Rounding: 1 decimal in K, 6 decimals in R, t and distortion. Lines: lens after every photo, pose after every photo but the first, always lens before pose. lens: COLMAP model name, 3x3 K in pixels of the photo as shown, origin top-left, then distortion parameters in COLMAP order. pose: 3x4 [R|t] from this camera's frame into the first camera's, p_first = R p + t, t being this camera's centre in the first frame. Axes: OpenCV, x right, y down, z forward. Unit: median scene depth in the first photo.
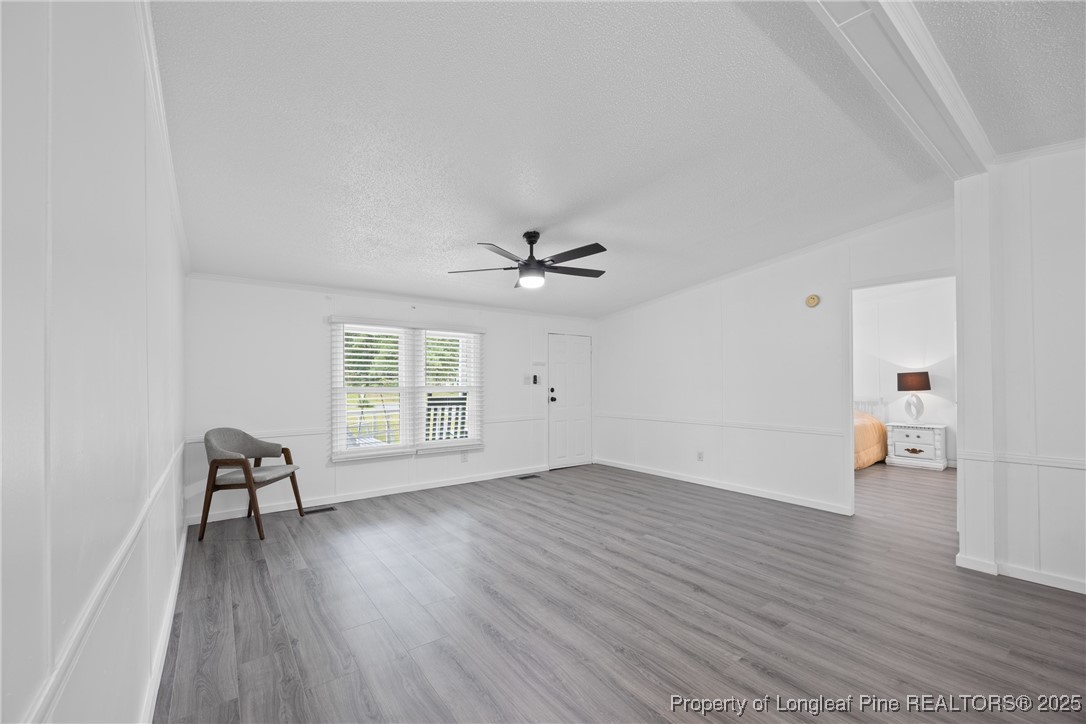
lens RADIAL K [[436.1, 0, 528.5], [0, 436.1, 379.1], [0, 0, 1]] dist [0.001632, 0.000274]
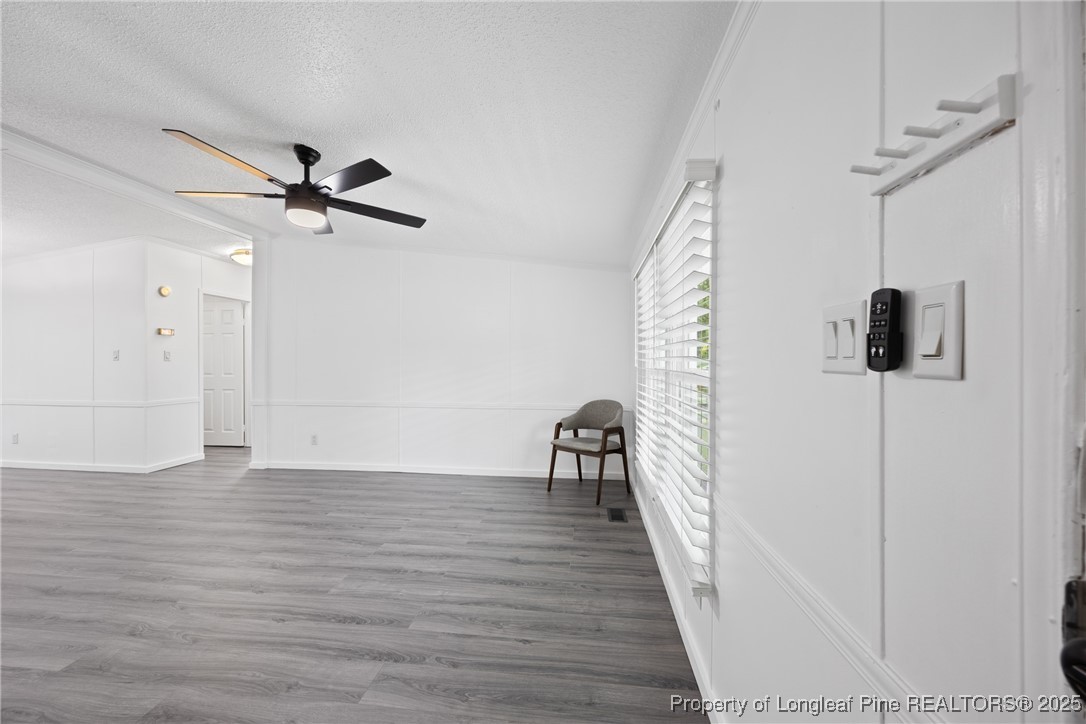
lens RADIAL K [[422.5, 0, 540.0], [0, 422.5, 363.3], [0, 0, 1]] dist [-0.001857, -0.000215]
pose [[-0.681165, 0.002797, -0.732125, 0.204655], [0.005289, 0.999985, -0.001100, 0.013519], [0.732111, -0.004621, -0.681170, 1.412593]]
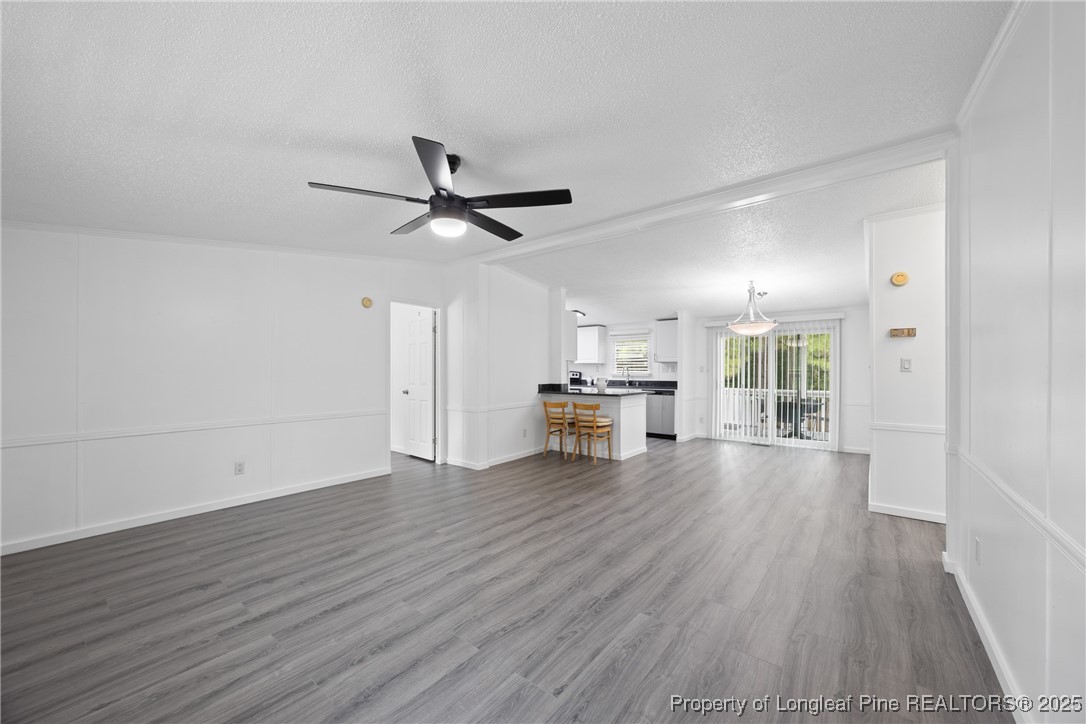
lens RADIAL K [[409.8, 0, 539.3], [0, 409.8, 379.6], [0, 0, 1]] dist [-0.000276, -0.000033]
pose [[-0.254862, -0.019216, 0.966786, -0.534986], [-0.006194, 0.999814, 0.018240, 0.004689], [-0.966957, -0.001340, -0.254934, 0.830191]]
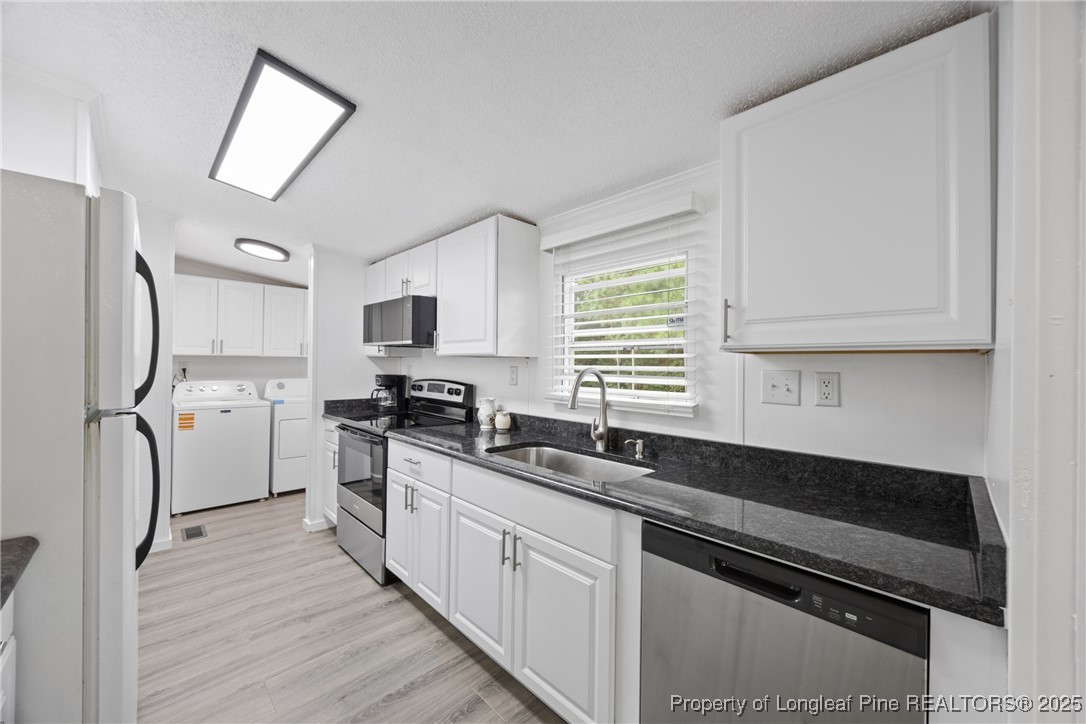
lens RADIAL K [[419.7, 0, 535.3], [0, 419.7, 360.9], [0, 0, 1]] dist [-0.000610, 0.000139]
pose [[-0.121567, 0.006396, 0.992563, 0.797974], [-0.016286, 0.999832, -0.008438, -0.029029], [-0.992450, -0.017191, -0.121443, 0.050733]]
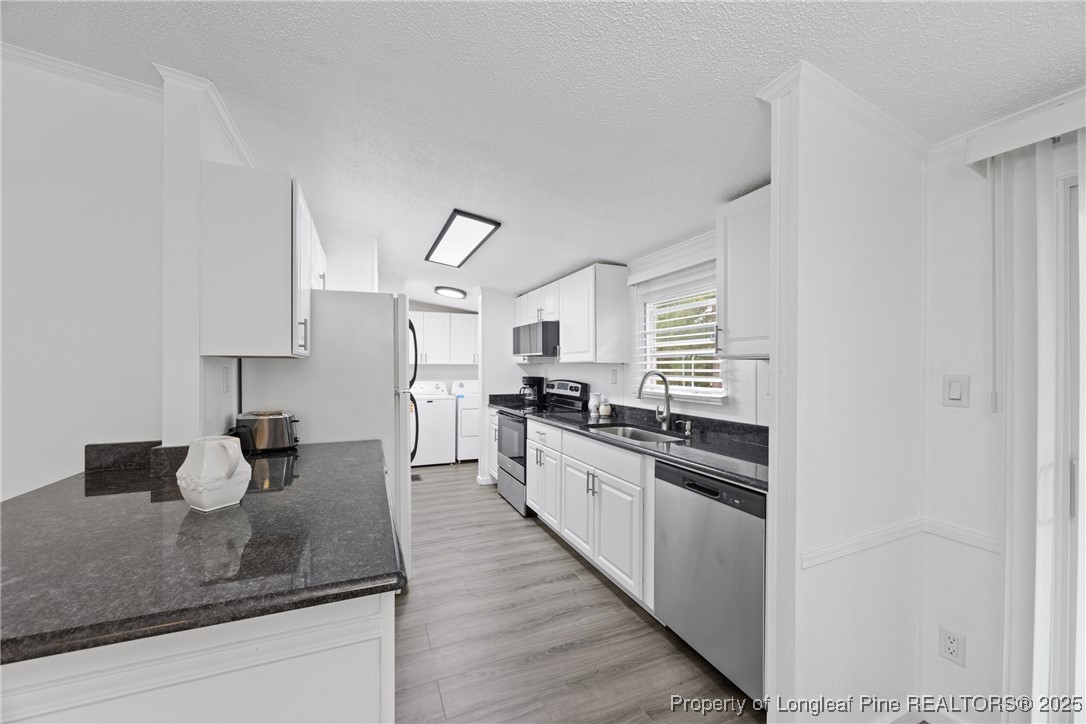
lens RADIAL K [[420.2, 0, 536.9], [0, 420.2, 365.2], [0, 0, 1]] dist [-0.000651, -0.000004]
pose [[0.234463, 0.005272, 0.972111, 0.565043], [-0.006523, 0.999971, -0.003850, -0.030890], [-0.972103, -0.005438, 0.234491, -0.040562]]
